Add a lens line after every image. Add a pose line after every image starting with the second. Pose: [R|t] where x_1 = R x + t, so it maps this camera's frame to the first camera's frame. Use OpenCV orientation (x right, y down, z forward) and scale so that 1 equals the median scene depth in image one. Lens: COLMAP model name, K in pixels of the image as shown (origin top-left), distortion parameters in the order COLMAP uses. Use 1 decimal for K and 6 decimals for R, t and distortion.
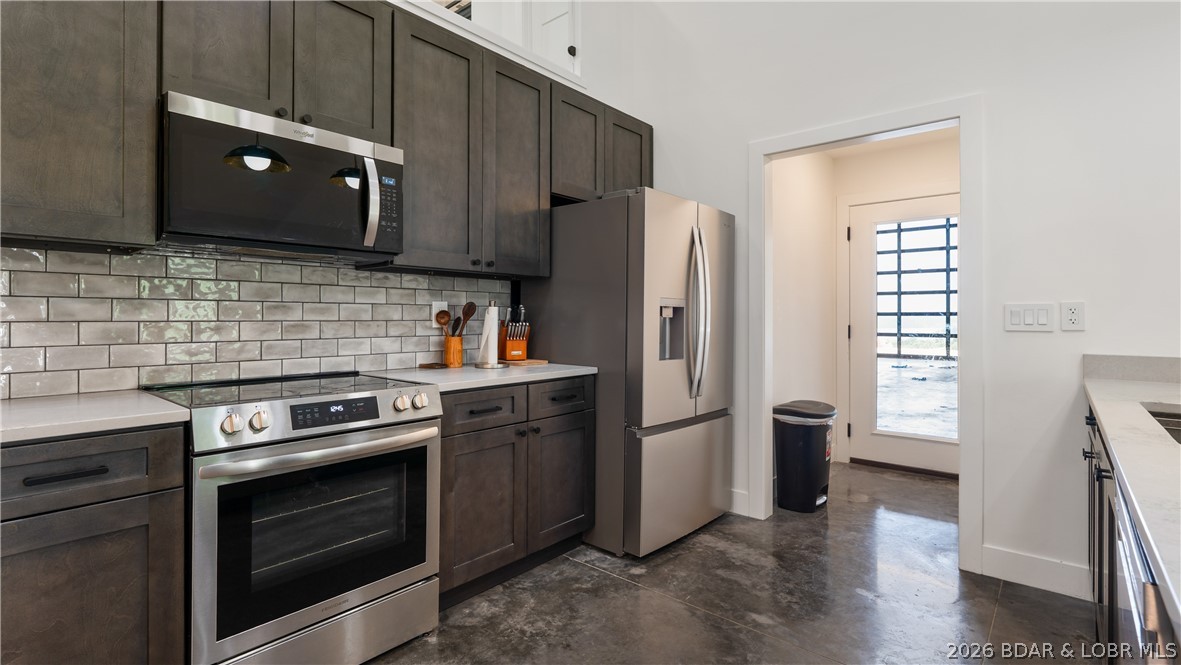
lens RADIAL K [[547.3, 0, 592.0], [0, 547.3, 316.1], [0, 0, 1]] dist [0.000689, -0.000512]
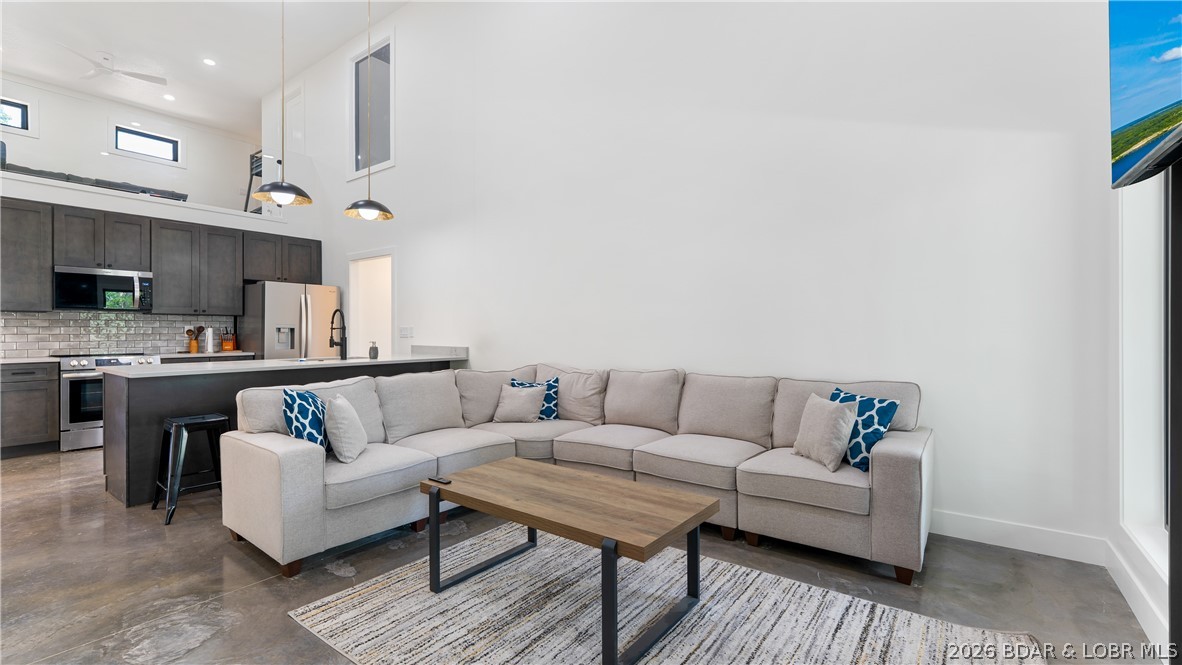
lens RADIAL K [[513.4, 0, 591.0], [0, 513.4, 332.5], [0, 0, 1]] dist [-0.000769, 0.000193]
pose [[0.997477, -0.002453, 0.070948, 1.695847], [0.001939, 0.999971, 0.007304, -0.013030], [-0.070964, -0.007148, 0.997453, -1.765837]]
